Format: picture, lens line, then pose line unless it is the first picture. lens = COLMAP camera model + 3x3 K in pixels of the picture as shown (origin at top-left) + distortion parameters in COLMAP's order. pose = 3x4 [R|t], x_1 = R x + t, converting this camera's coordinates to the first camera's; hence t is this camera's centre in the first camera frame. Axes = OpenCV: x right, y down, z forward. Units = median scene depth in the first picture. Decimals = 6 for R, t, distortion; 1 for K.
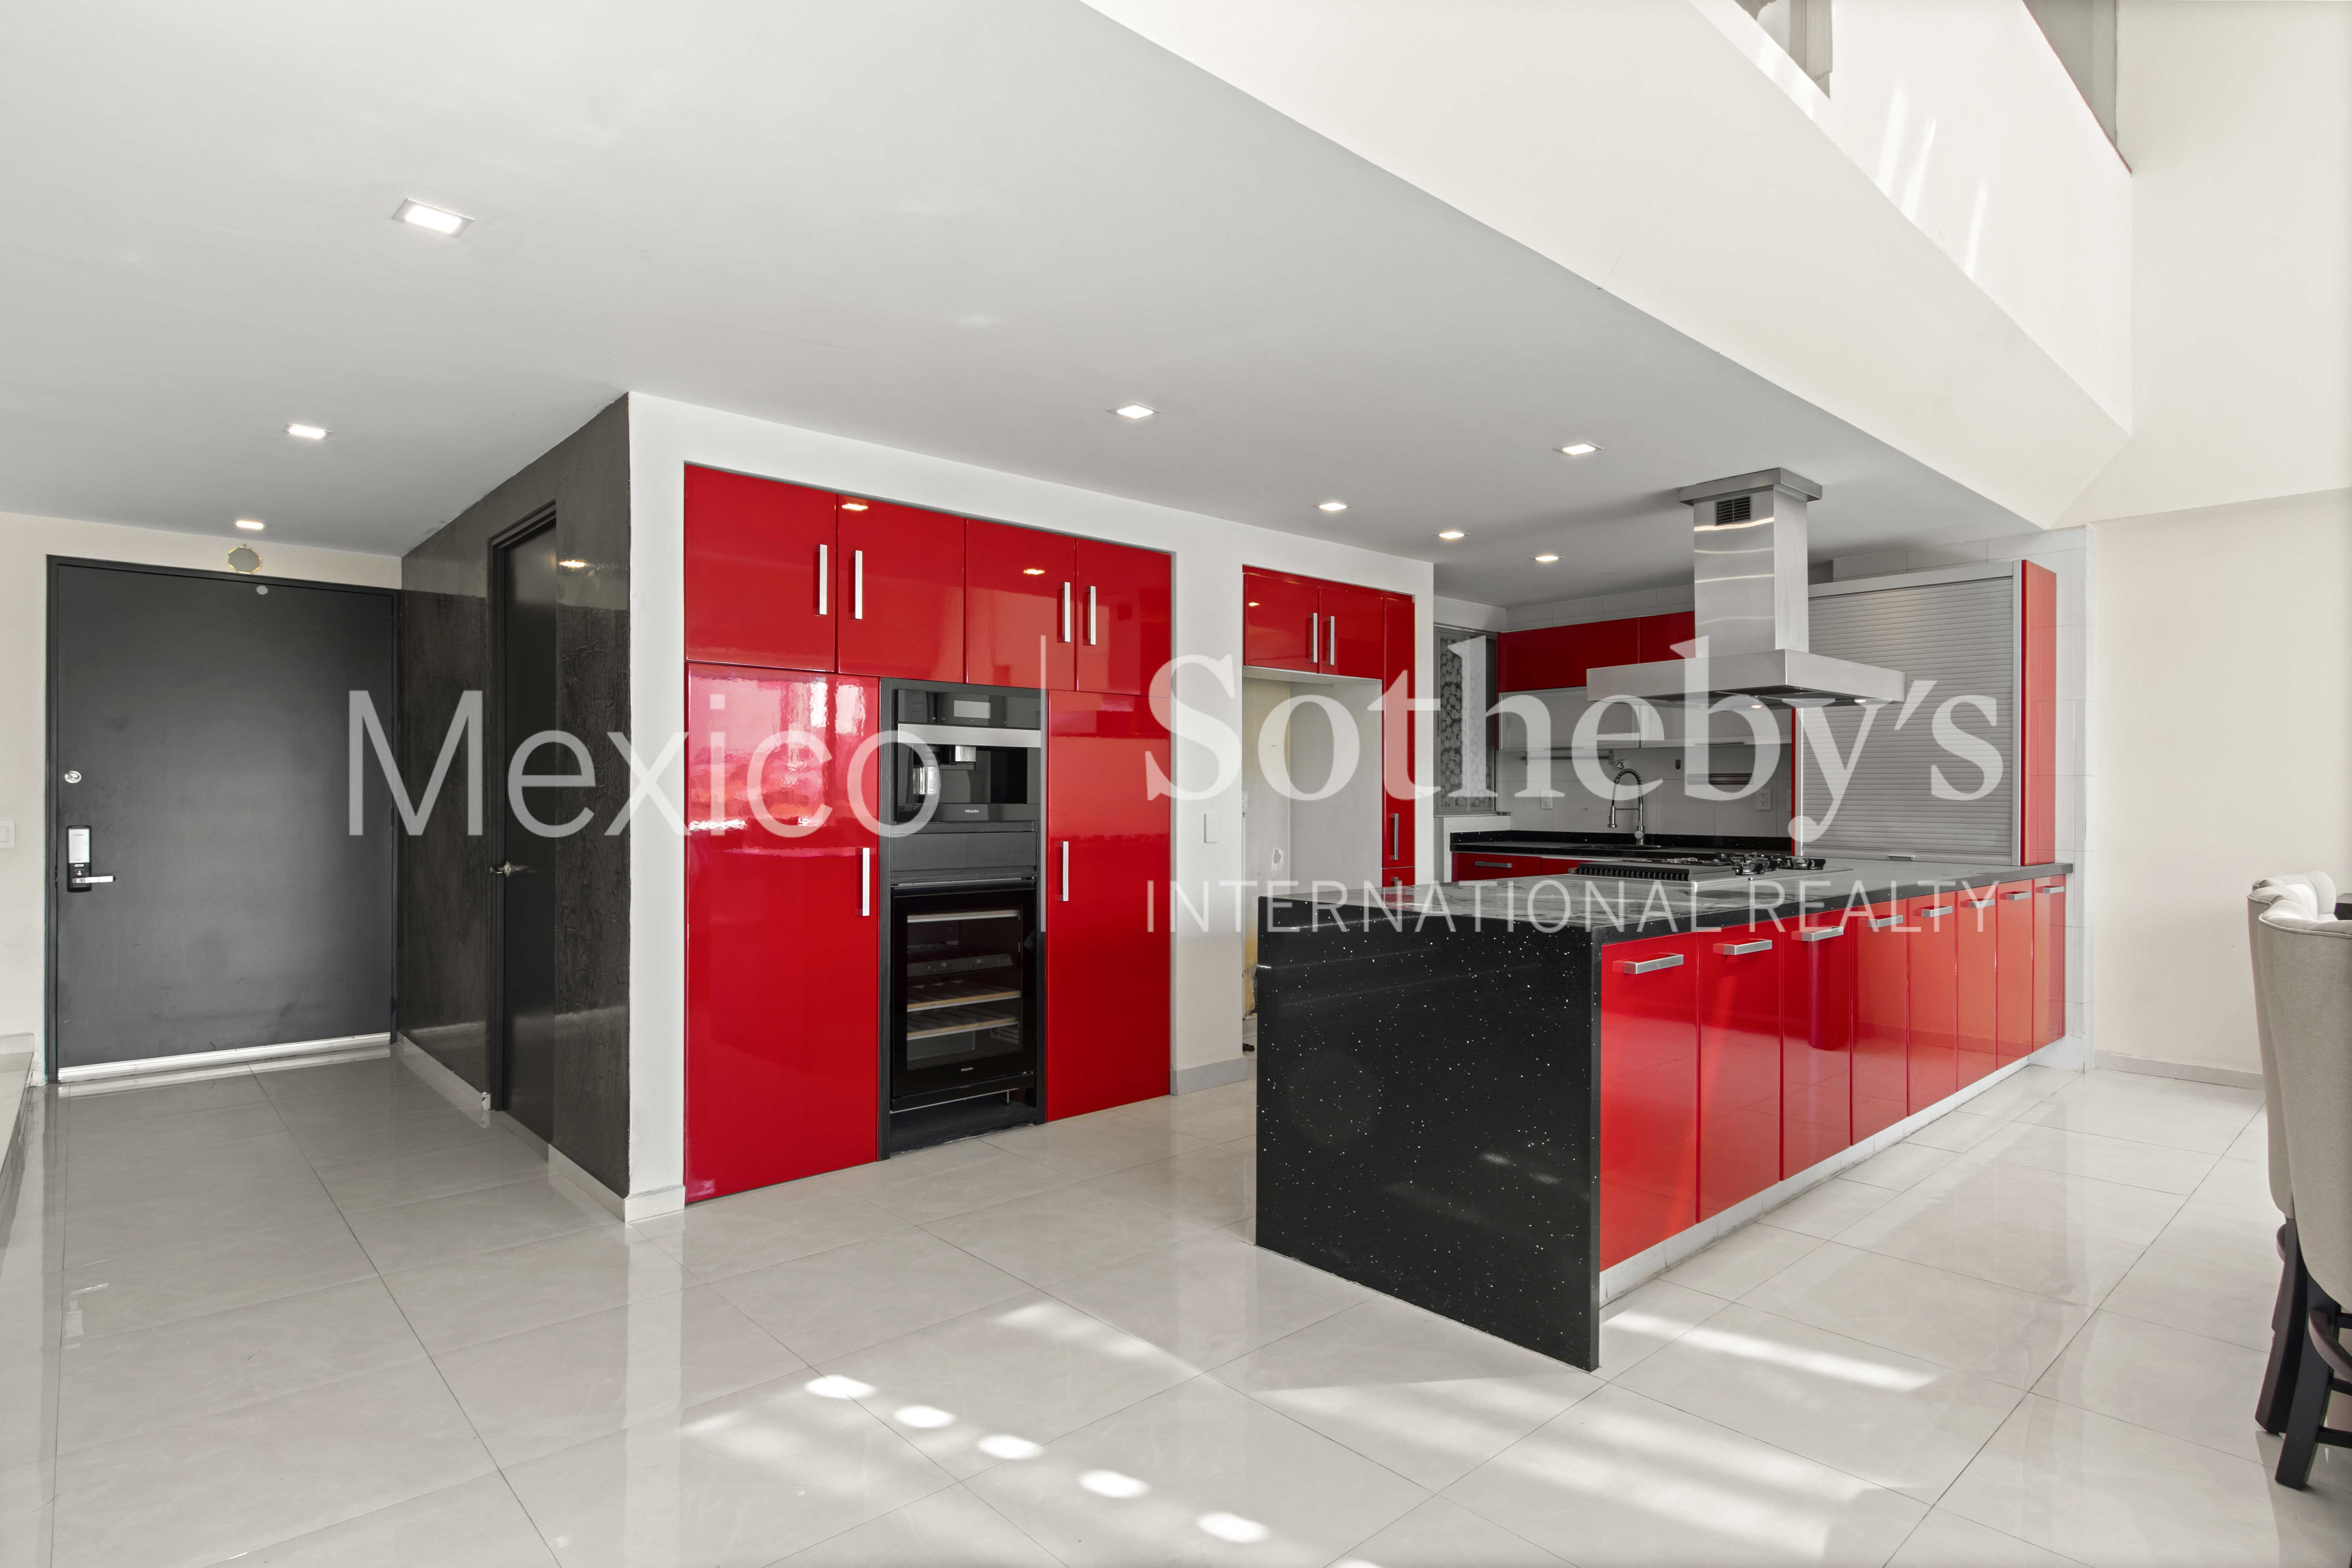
lens RADIAL K [[1221.9, 0, 1193.5], [0, 1221.9, 796.0], [0, 0, 1]] dist [0.008223, -0.000470]
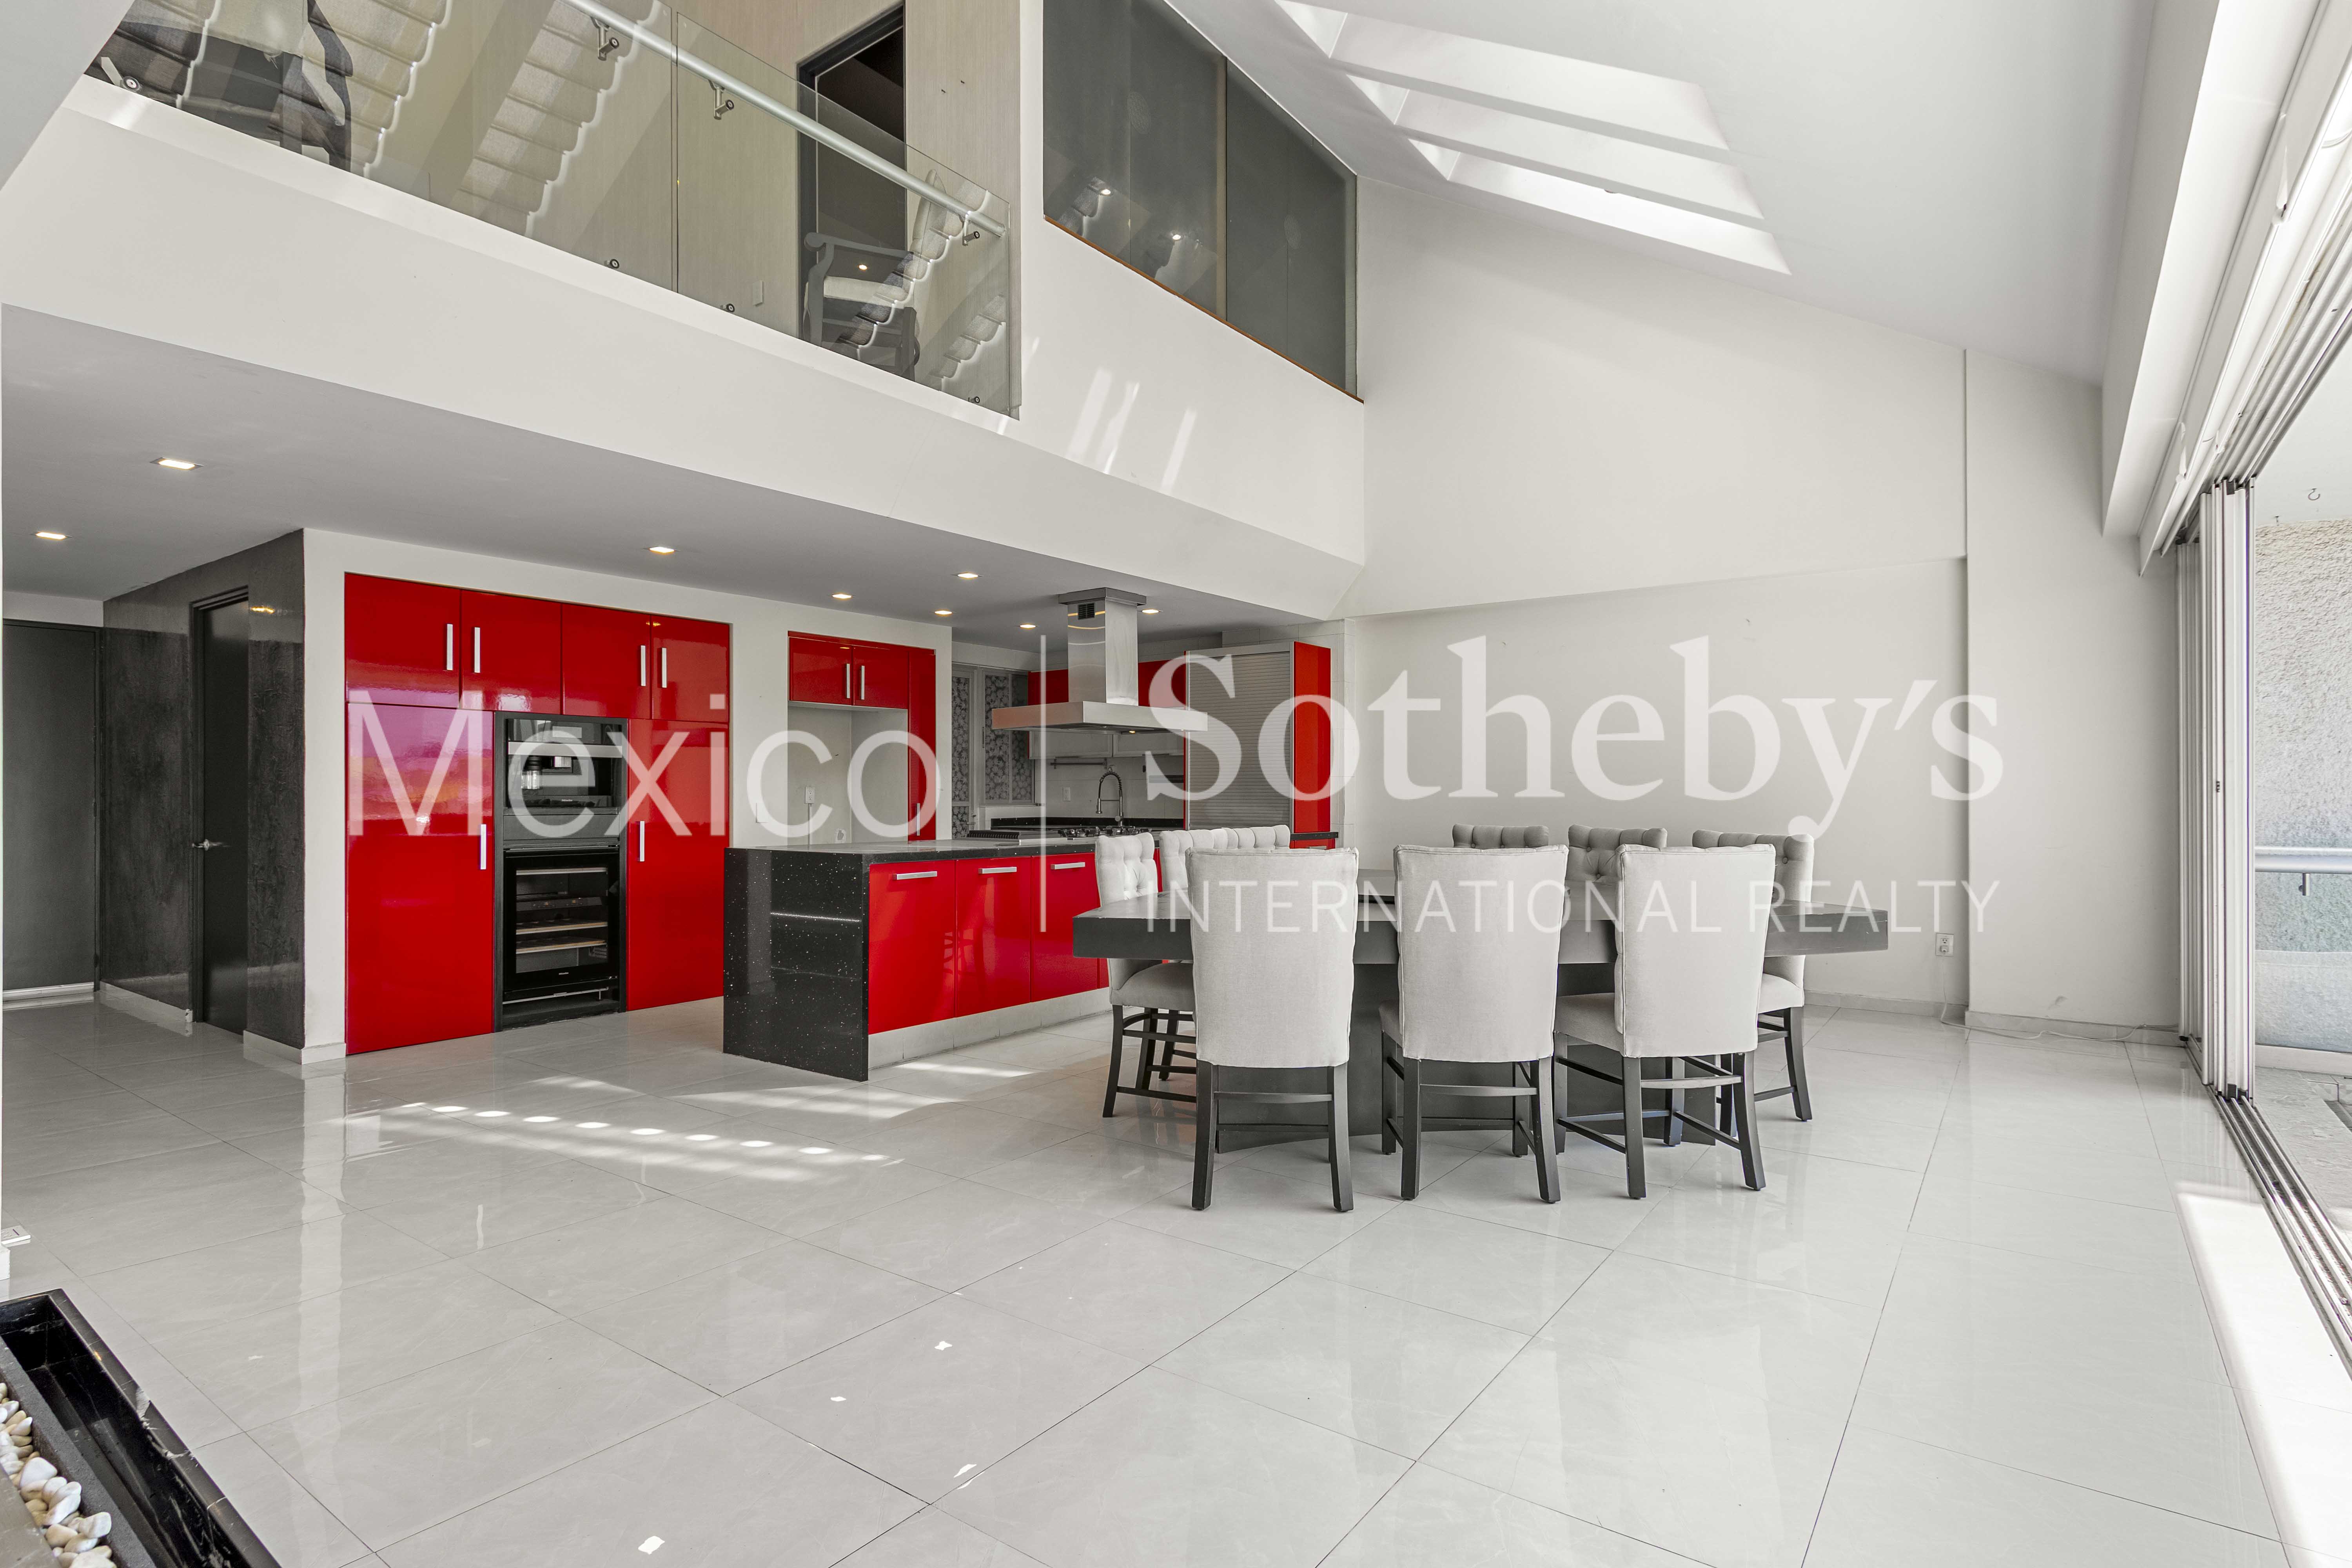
lens RADIAL K [[1183.4, 0, 1193.4], [0, 1183.4, 790.4], [0, 0, 1]] dist [0.005770, -0.001308]
pose [[0.979955, -0.002001, 0.199209, 0.253058], [0.003117, 0.999981, -0.005290, 0.009547], [-0.199195, 0.005805, 0.979943, -0.514265]]
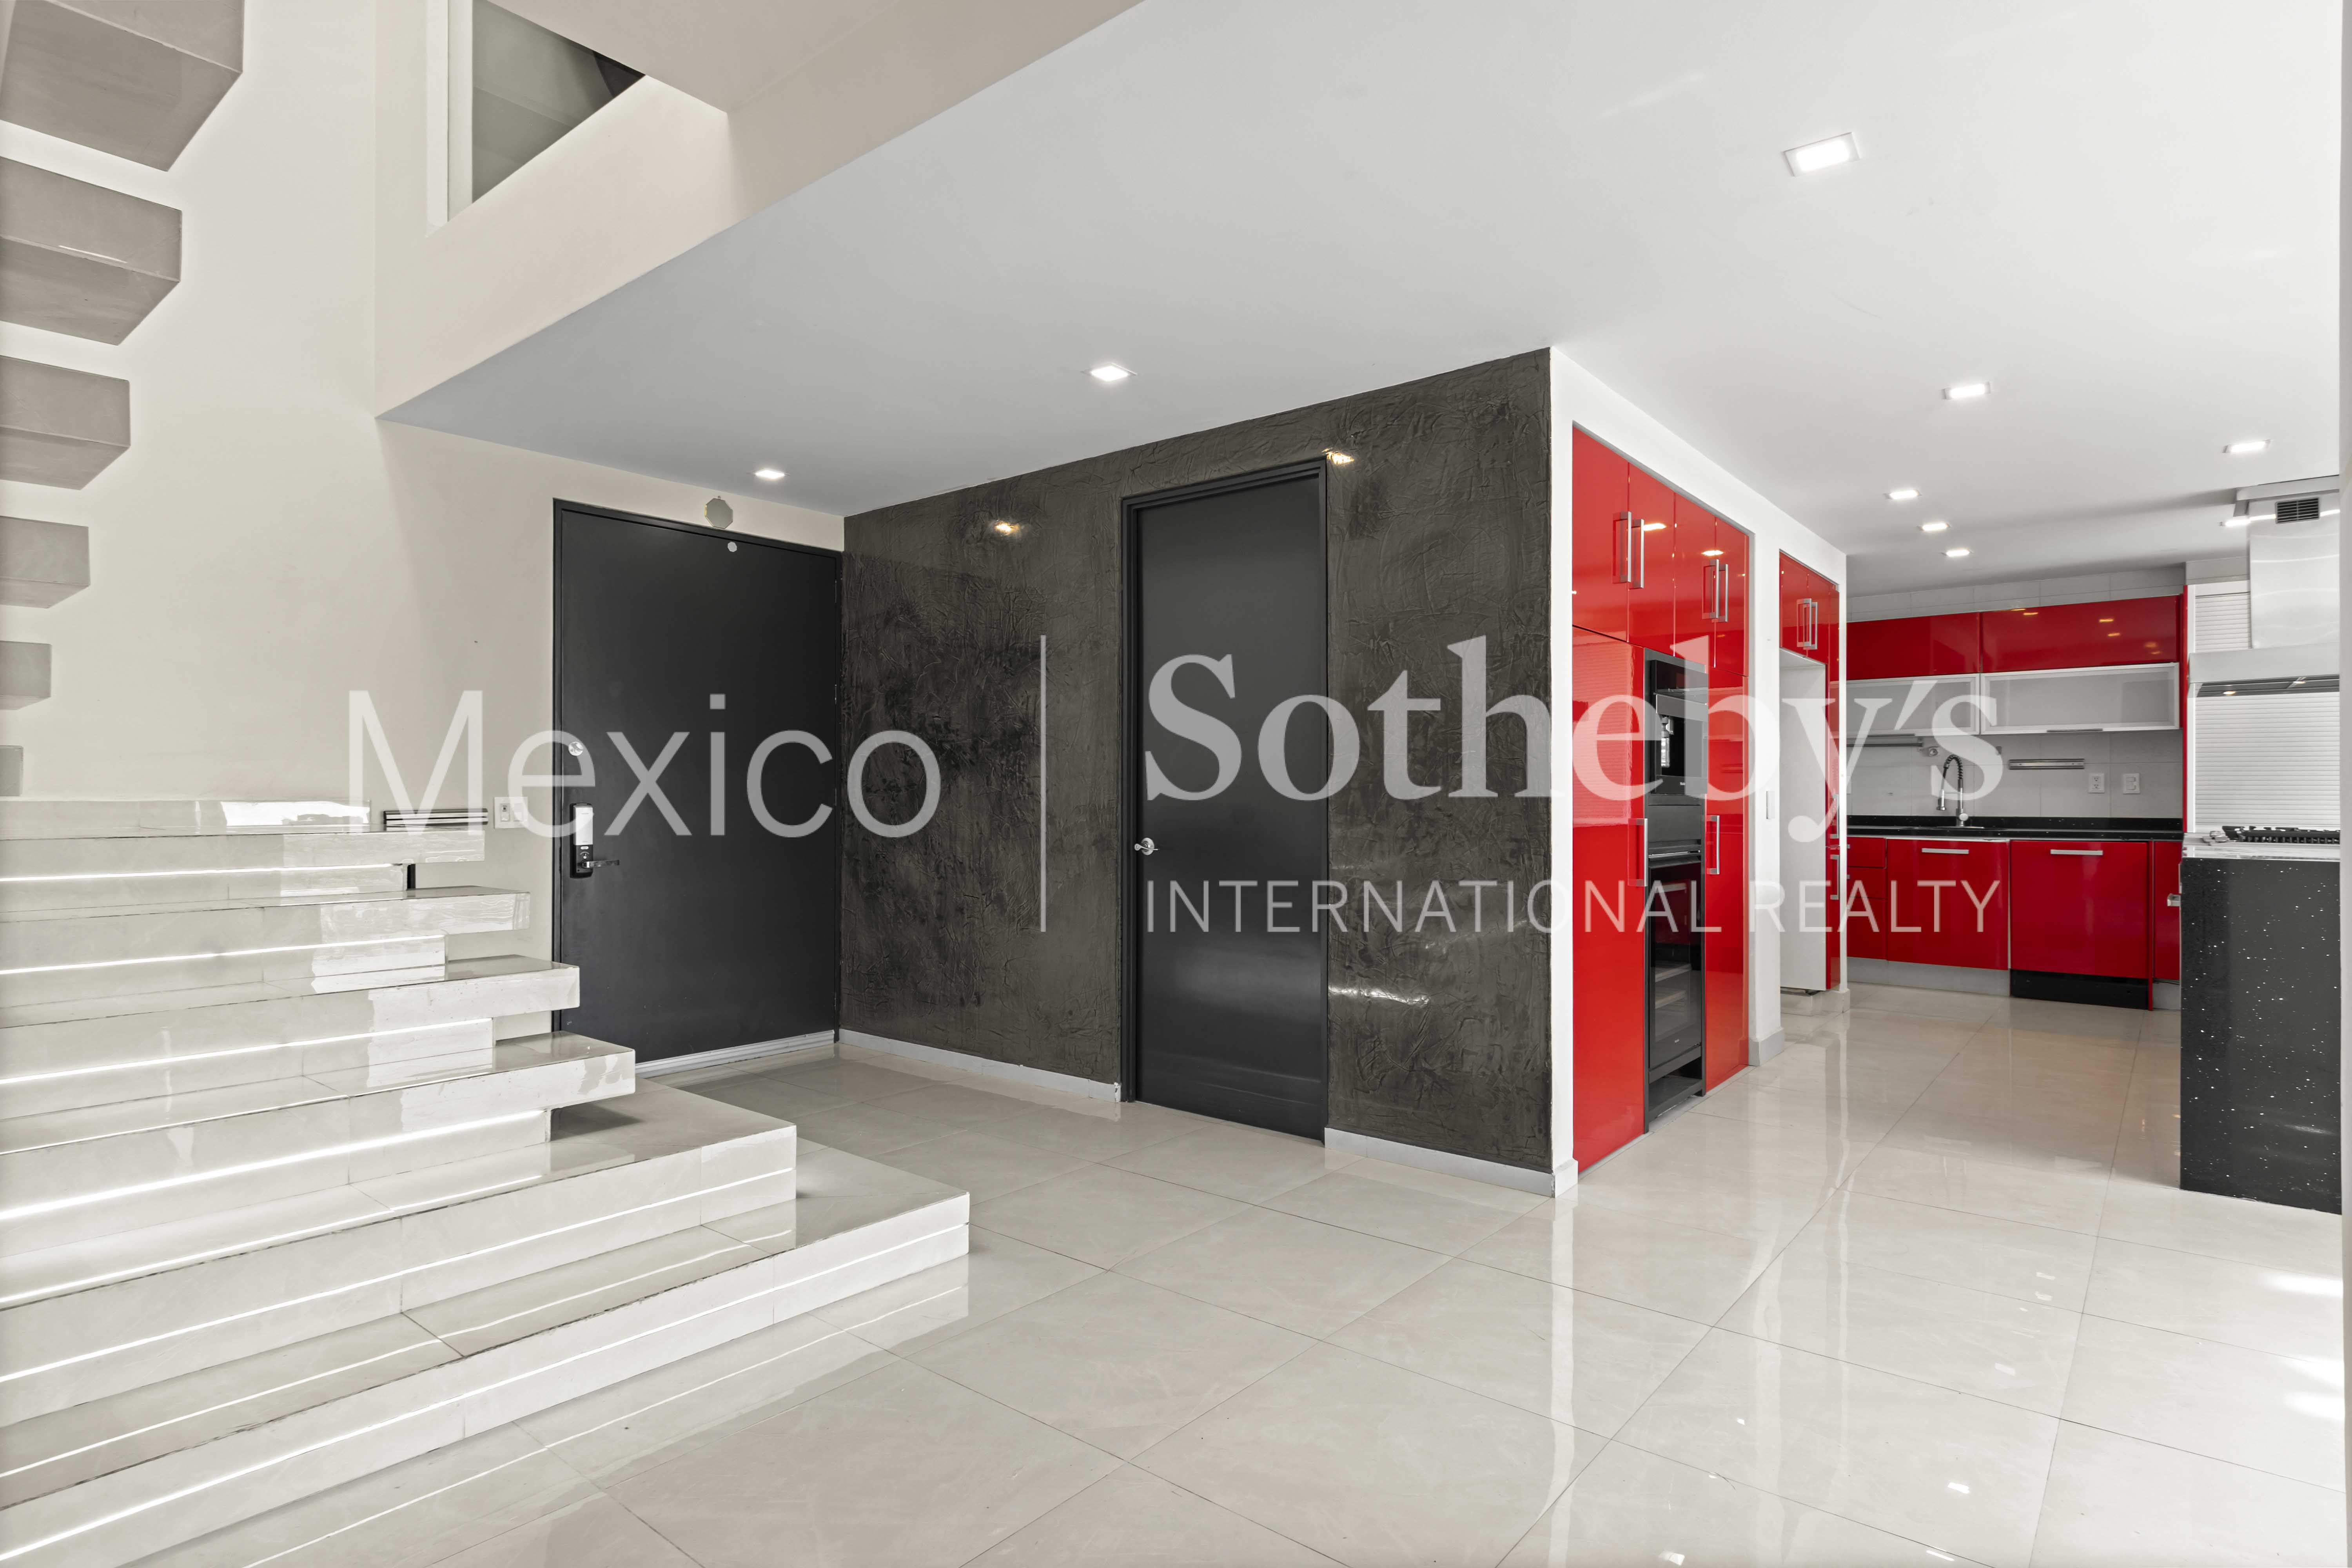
lens RADIAL K [[1221.9, 0, 1211.0], [0, 1221.9, 789.4], [0, 0, 1]] dist [0.008223, -0.000470]
pose [[0.988766, 0.001464, 0.149465, -0.646643], [-0.000314, 0.999970, -0.007716, 0.023304], [-0.149472, 0.007582, 0.988737, 0.056686]]
